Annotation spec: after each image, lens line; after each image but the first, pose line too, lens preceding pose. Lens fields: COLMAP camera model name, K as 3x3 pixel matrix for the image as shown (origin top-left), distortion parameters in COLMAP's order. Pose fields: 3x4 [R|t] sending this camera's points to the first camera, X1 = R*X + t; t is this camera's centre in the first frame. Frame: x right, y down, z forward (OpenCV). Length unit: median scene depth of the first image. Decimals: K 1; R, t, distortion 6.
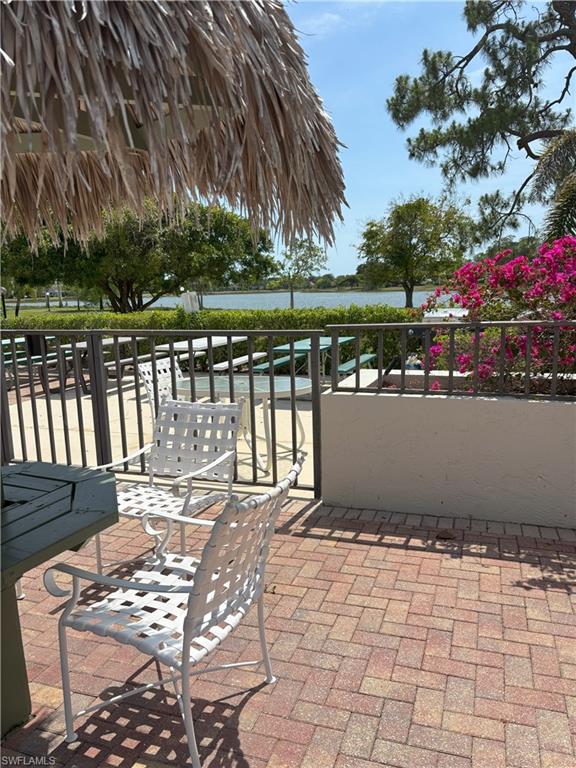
lens RADIAL K [[606.1, 0, 288.0], [0, 606.1, 384.0], [0, 0, 1]] dist [0.008776, 0.002244]
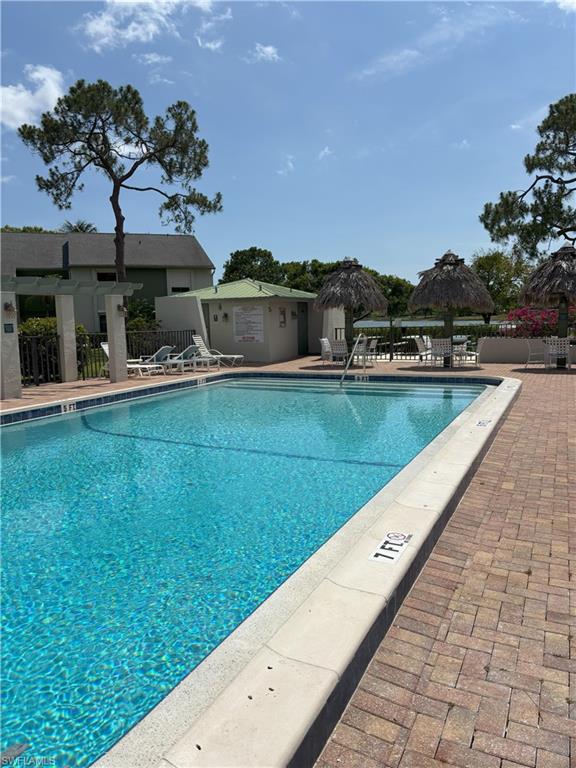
lens RADIAL K [[606.1, 0, 288.0], [0, 606.1, 384.0], [0, 0, 1]] dist [0.008776, 0.002244]
pose [[0.993535, 0.029492, -0.109629, -0.165051], [-0.033989, 0.998646, -0.039384, 0.110064], [0.108319, 0.042856, 0.993192, -0.725697]]
